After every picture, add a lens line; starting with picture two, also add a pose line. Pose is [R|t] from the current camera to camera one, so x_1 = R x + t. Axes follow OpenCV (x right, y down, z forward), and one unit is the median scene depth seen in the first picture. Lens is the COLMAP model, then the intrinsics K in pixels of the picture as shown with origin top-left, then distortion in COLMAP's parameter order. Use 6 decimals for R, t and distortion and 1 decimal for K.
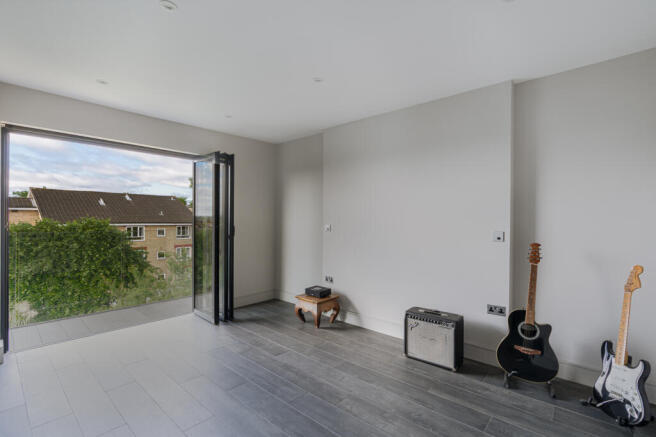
lens RADIAL K [[298.0, 0, 328.0], [0, 298.0, 218.5], [0, 0, 1]] dist [-0.006988, 0.001719]
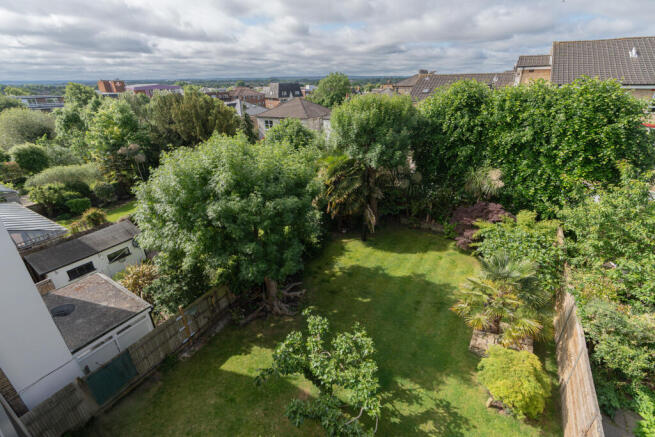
lens RADIAL K [[297.5, 0, 327.5], [0, 297.5, 218.5], [0, 0, 1]] dist [-0.006988, 0.001719]
pose [[0.158917, 0.408204, -0.898952, -0.116732], [0.016756, 0.909277, 0.415854, -0.000783], [0.987150, -0.081149, 0.137659, 0.234771]]
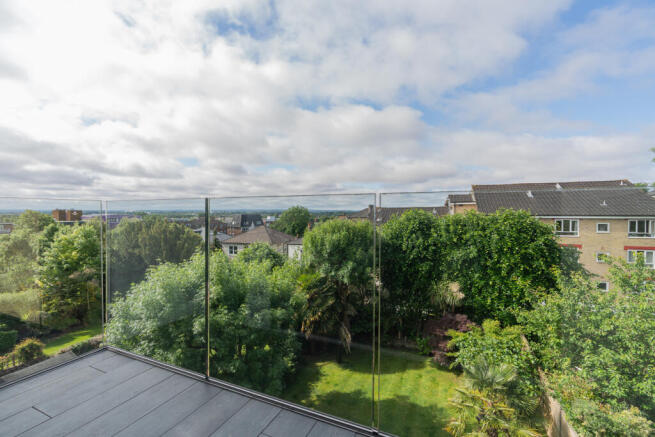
lens RADIAL K [[297.5, 0, 327.5], [0, 297.5, 218.5], [0, 0, 1]] dist [-0.006988, 0.001719]
pose [[0.297232, 0.009762, -0.954755, -0.075192], [0.007014, 0.999898, 0.012407, 0.015088], [0.954779, -0.010384, 0.297134, 0.168553]]
